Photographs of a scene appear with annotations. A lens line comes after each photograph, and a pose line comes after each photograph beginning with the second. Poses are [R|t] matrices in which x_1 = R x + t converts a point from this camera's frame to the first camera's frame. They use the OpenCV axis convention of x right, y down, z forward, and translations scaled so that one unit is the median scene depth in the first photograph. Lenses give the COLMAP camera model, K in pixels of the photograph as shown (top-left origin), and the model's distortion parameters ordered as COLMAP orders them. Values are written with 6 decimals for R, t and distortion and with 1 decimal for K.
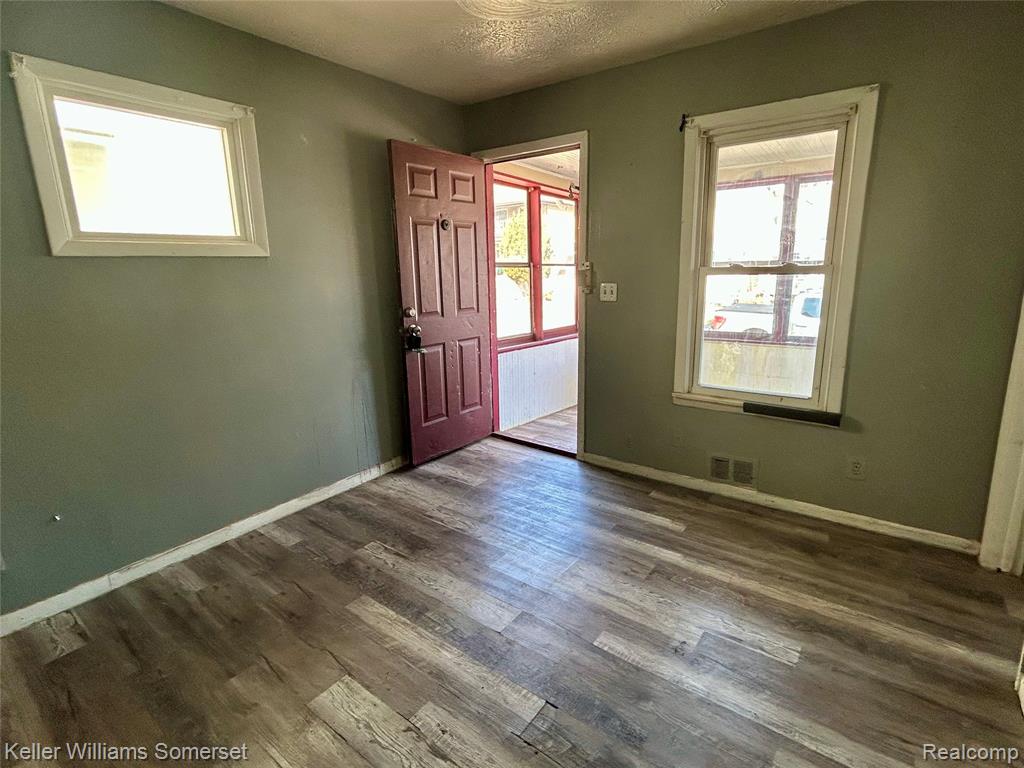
lens RADIAL K [[506.6, 0, 514.5], [0, 506.6, 384.6], [0, 0, 1]] dist [-0.006189, 0.004667]
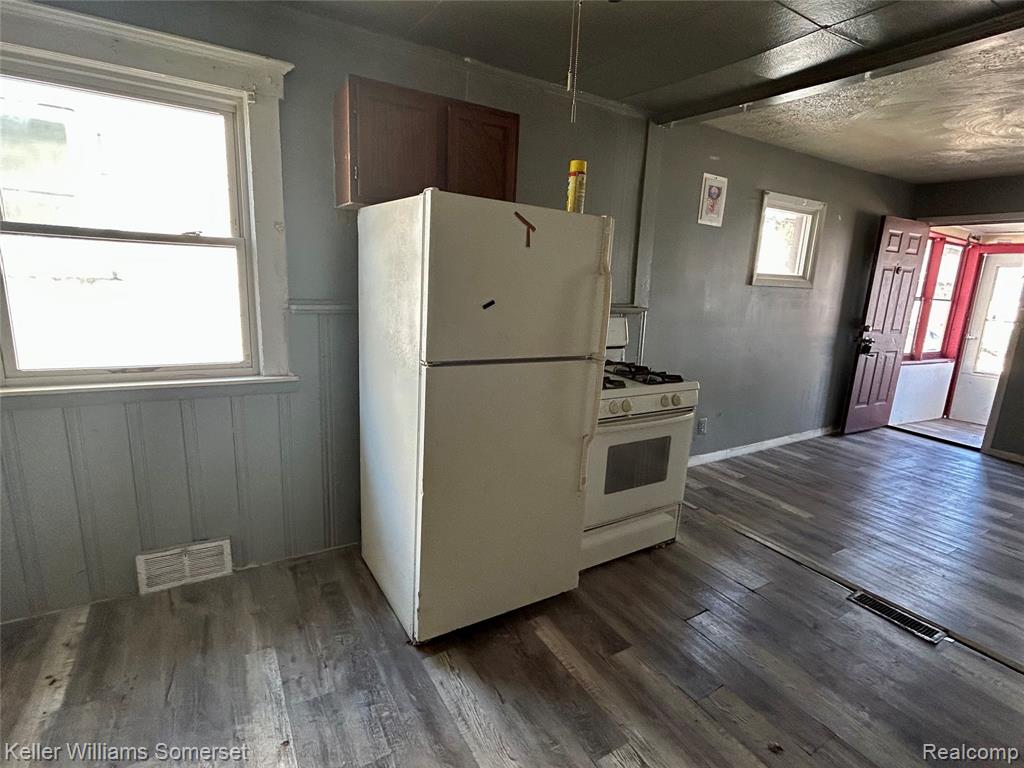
lens RADIAL K [[506.6, 0, 511.9], [0, 506.6, 381.4], [0, 0, 1]] dist [-0.006189, 0.004667]
pose [[0.920885, 0.146533, -0.361245, -0.630788], [-0.153916, 0.988048, 0.008422, 0.162326], [0.358162, 0.047846, 0.932433, -0.764976]]
